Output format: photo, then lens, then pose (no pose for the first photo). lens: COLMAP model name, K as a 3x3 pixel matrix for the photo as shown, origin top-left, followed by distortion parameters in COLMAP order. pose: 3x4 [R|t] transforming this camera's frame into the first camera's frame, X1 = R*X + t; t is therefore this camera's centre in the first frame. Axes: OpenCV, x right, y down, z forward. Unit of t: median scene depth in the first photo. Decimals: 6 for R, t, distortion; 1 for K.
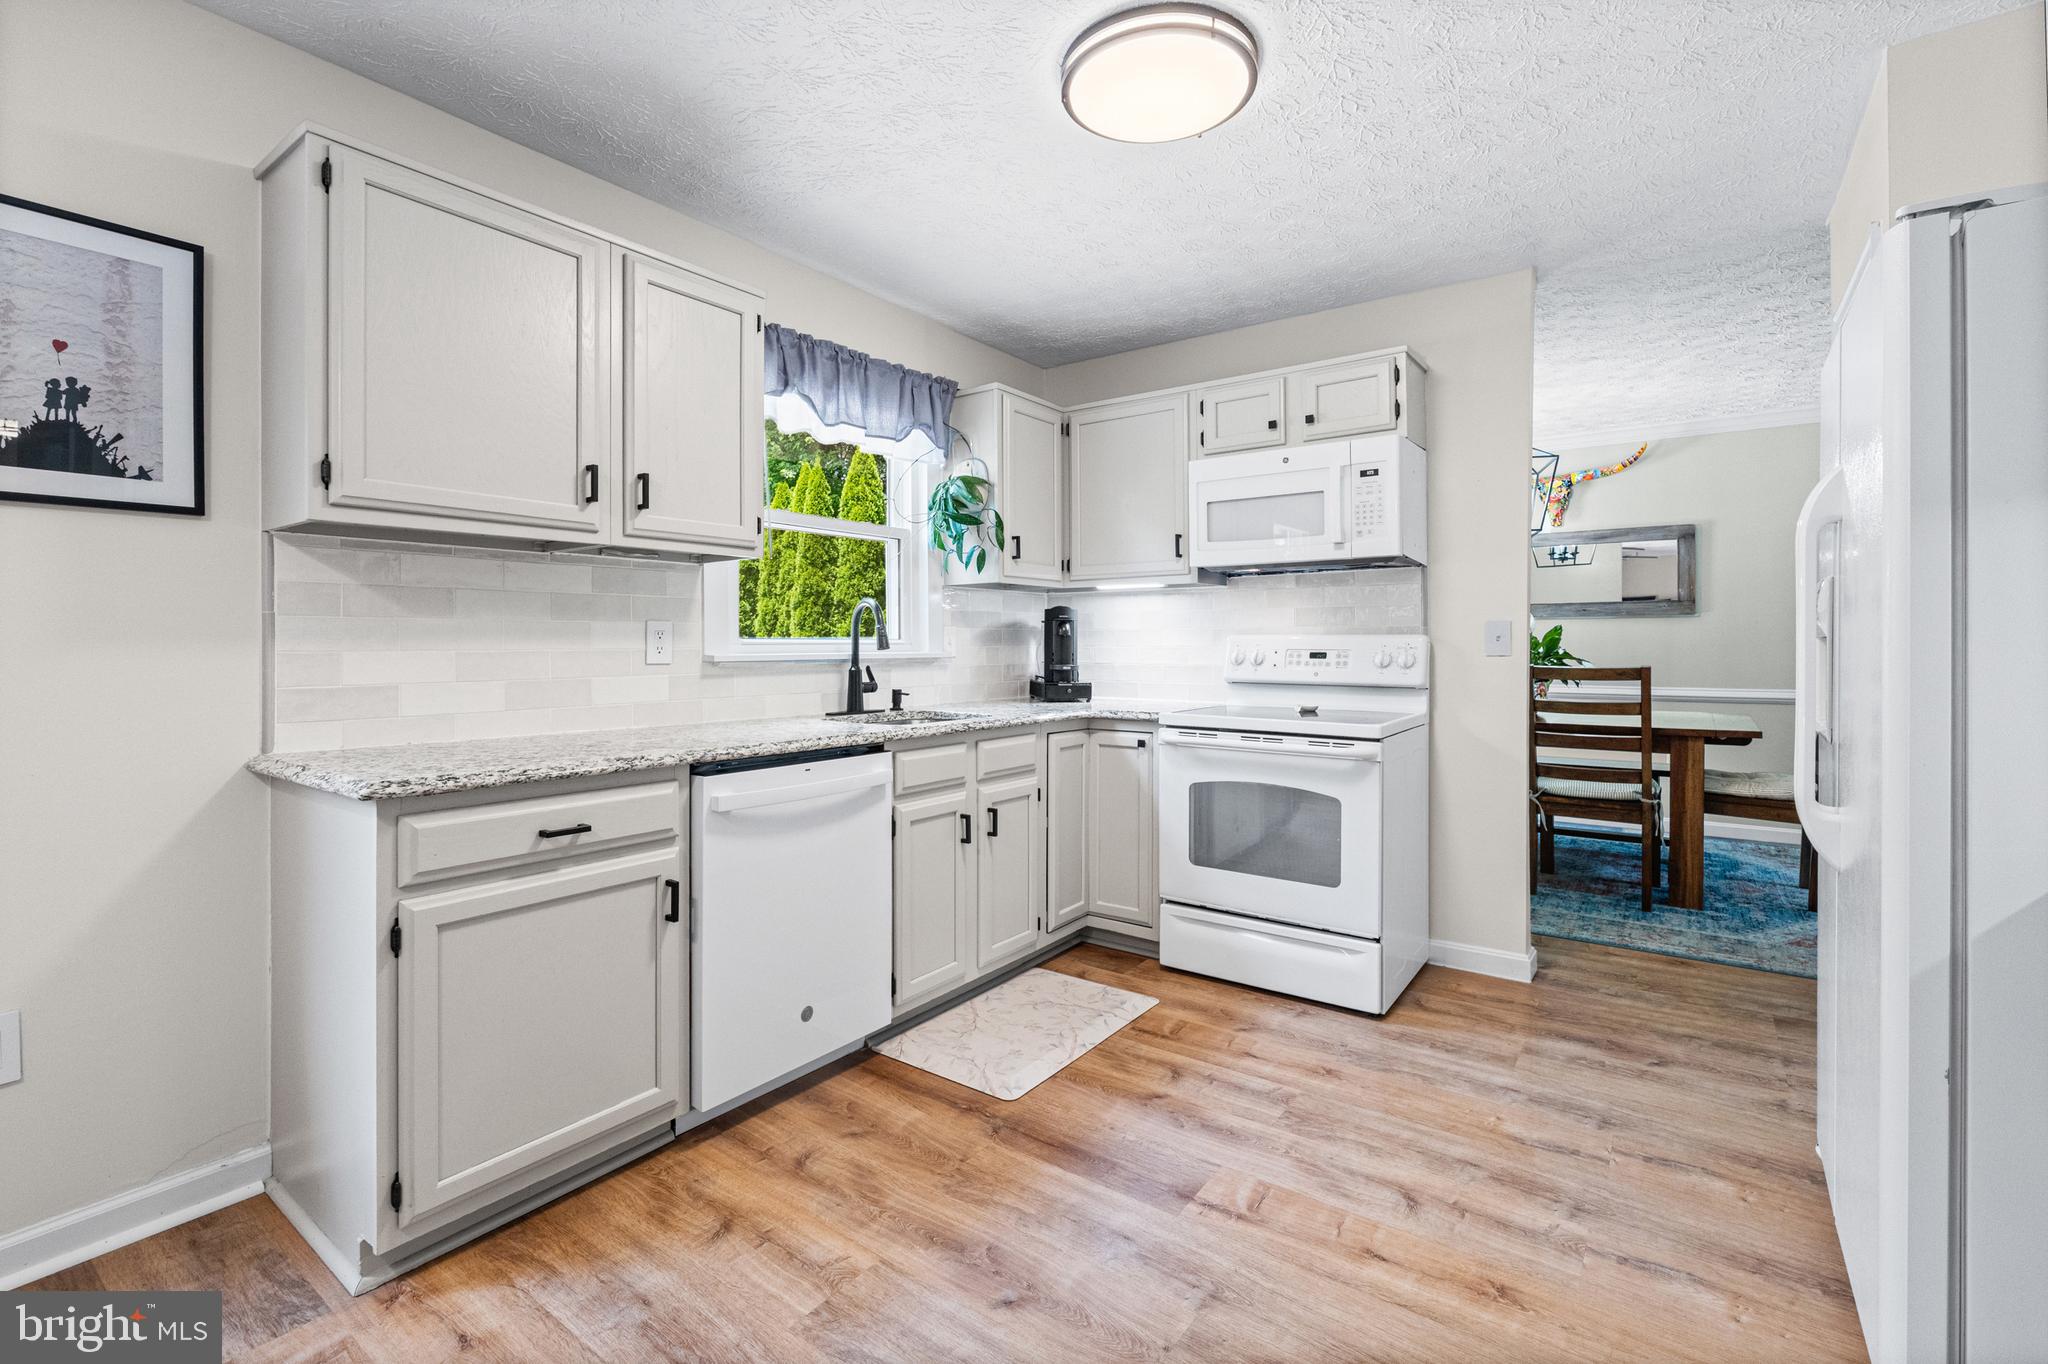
lens RADIAL K [[919.4, 0, 1043.9], [0, 919.4, 639.8], [0, 0, 1]] dist [-0.009058, 0.001971]
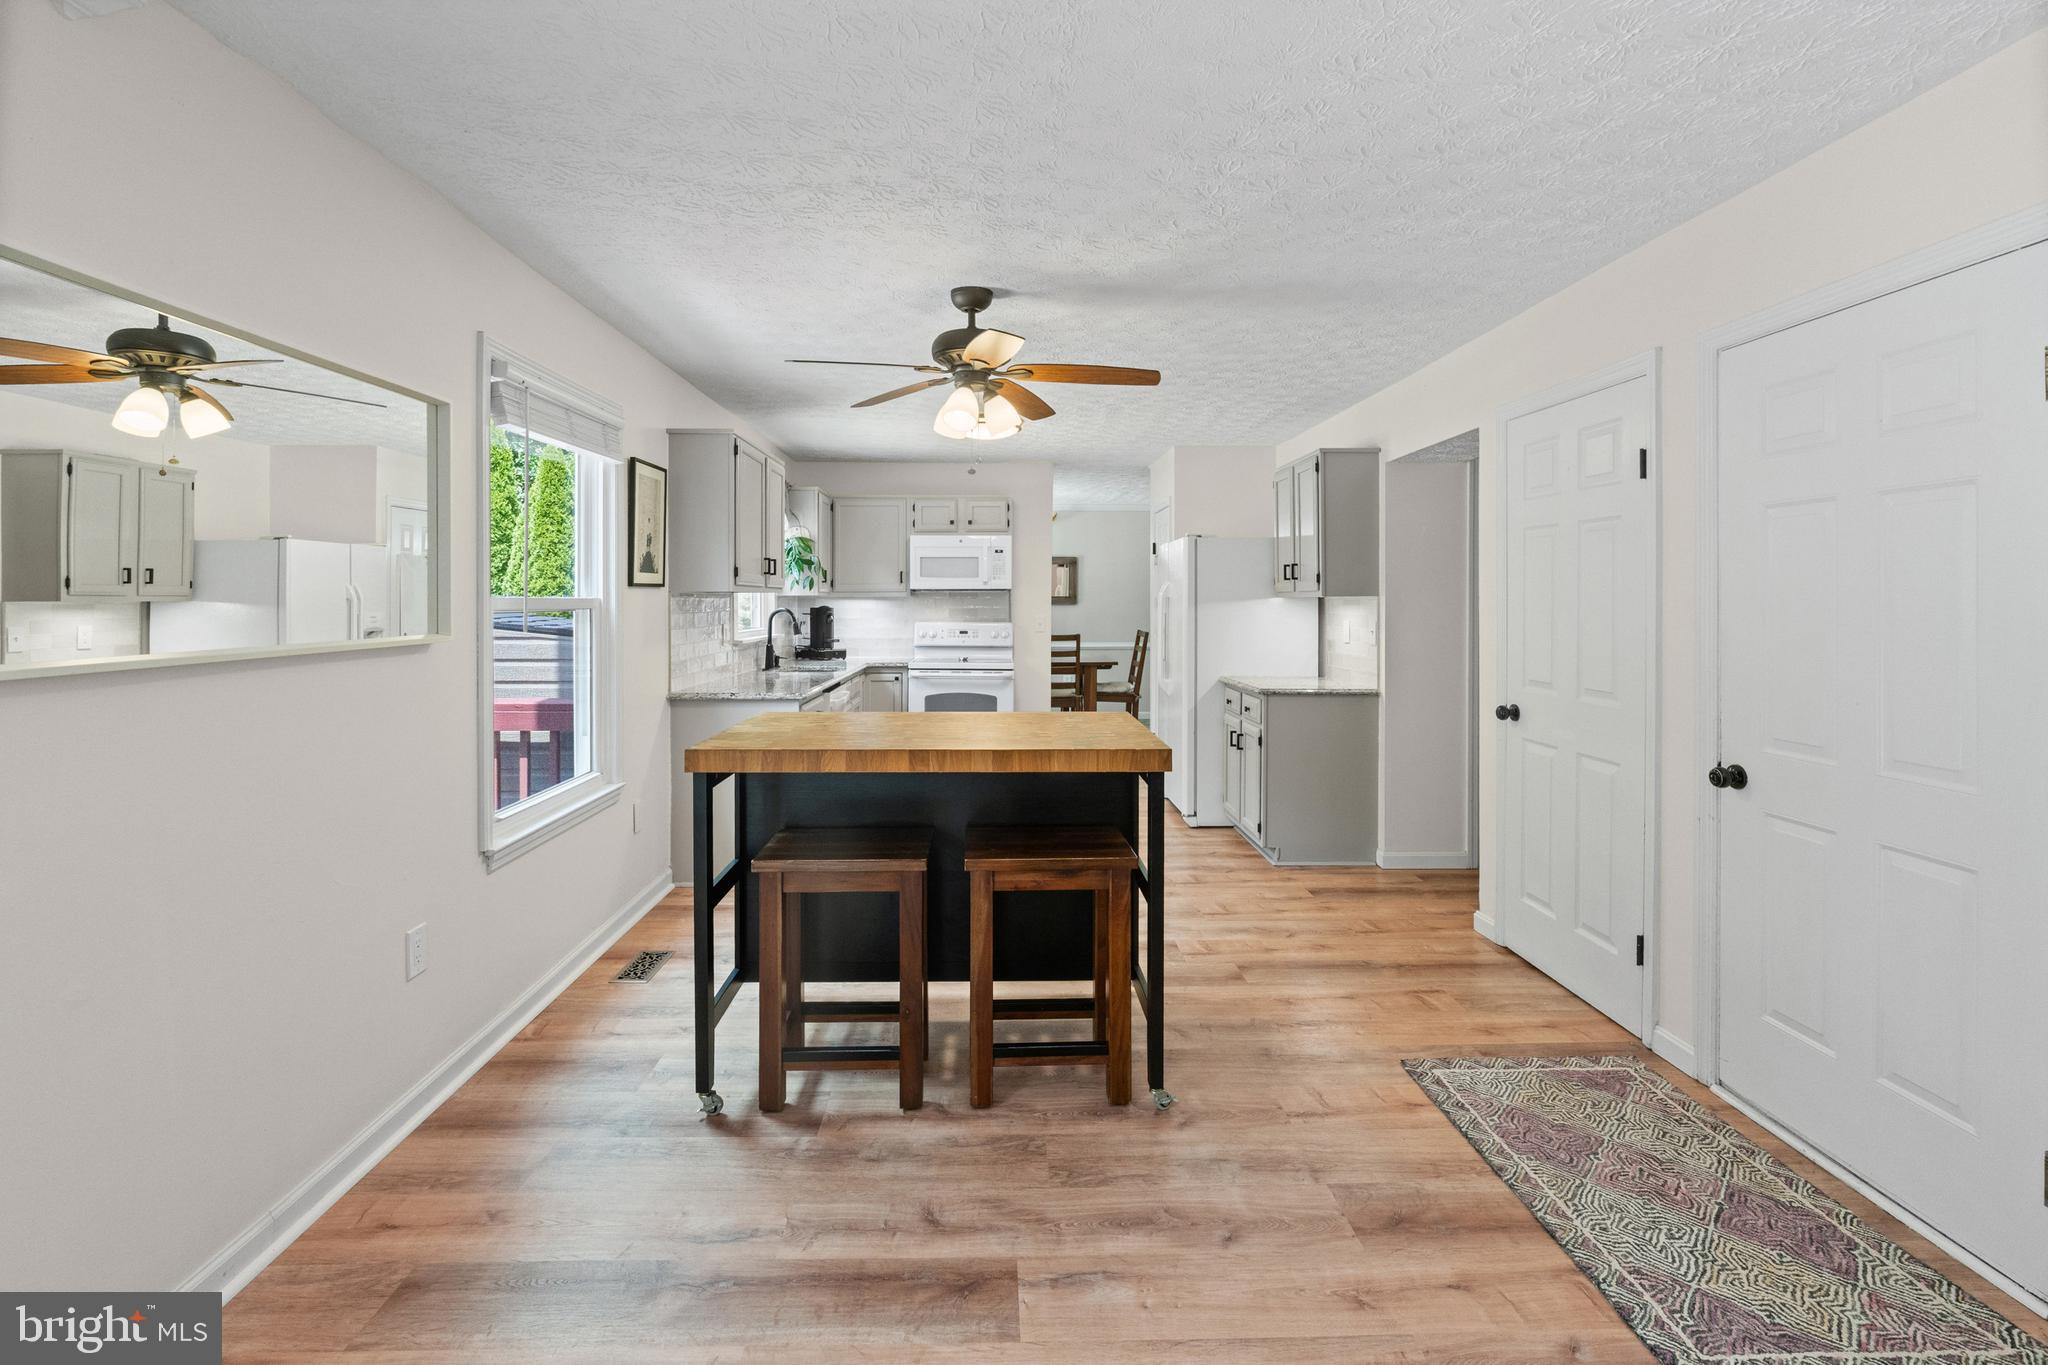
lens RADIAL K [[919.4, 0, 1025.8], [0, 919.4, 605.0], [0, 0, 1]] dist [-0.009058, 0.001971]
pose [[0.794374, 0.000263, 0.607429, -0.917487], [-0.004782, 0.999972, 0.005820, -0.062636], [-0.607410, -0.007528, 0.794353, -0.784334]]
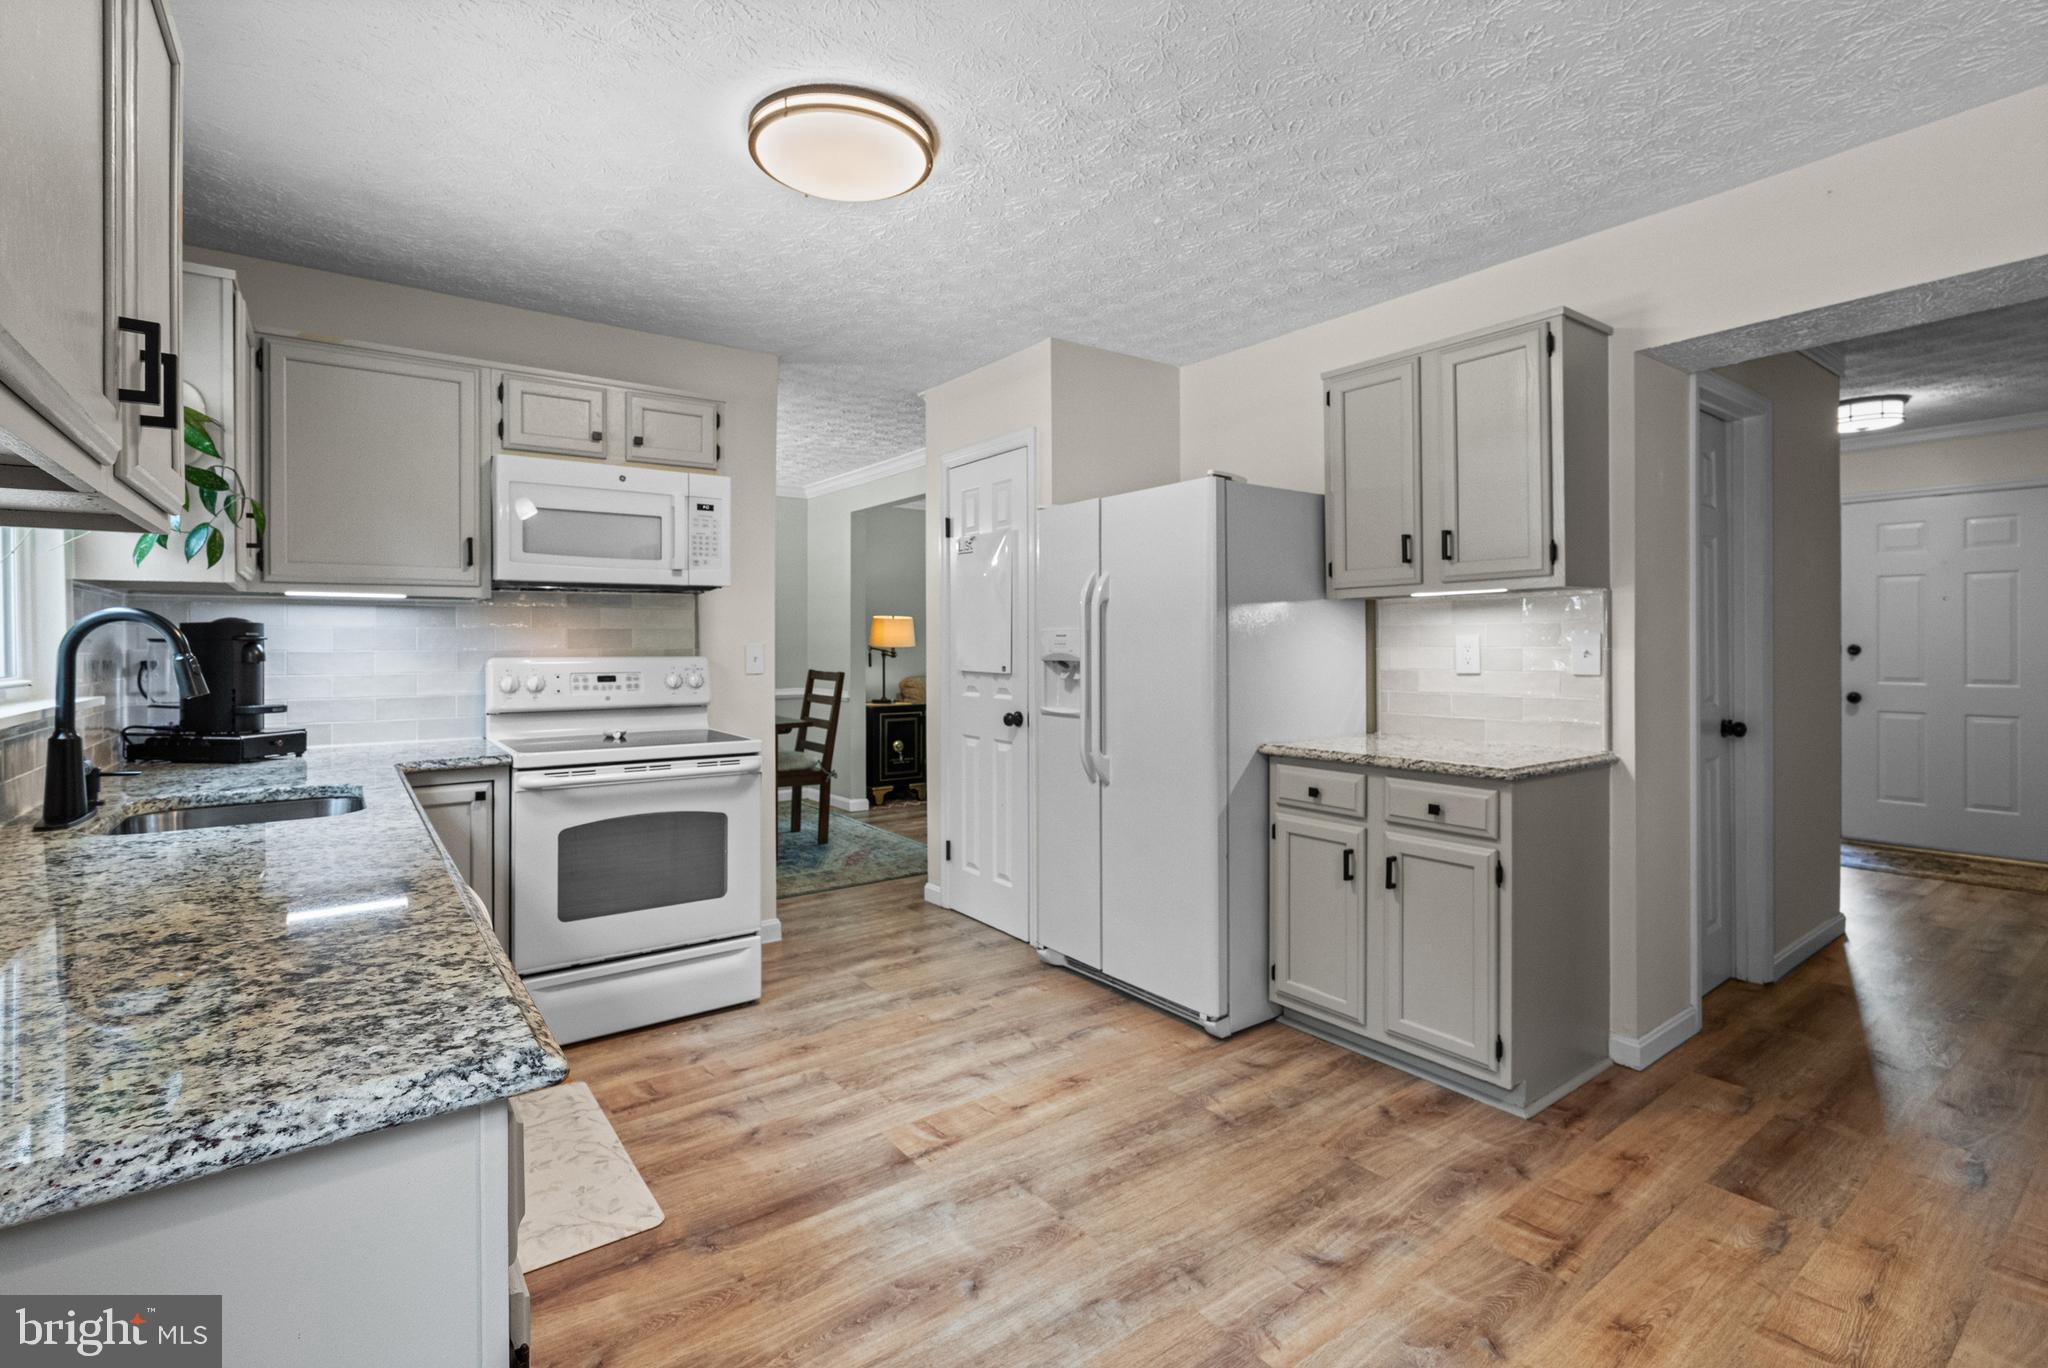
lens RADIAL K [[919.4, 0, 1026.6], [0, 919.4, 641.9], [0, 0, 1]] dist [-0.009058, 0.001971]
pose [[0.306414, 0.001305, 0.951898, -0.534744], [0.000994, 0.999998, -0.001691, -0.021864], [-0.951898, 0.001464, 0.306412, 0.305674]]
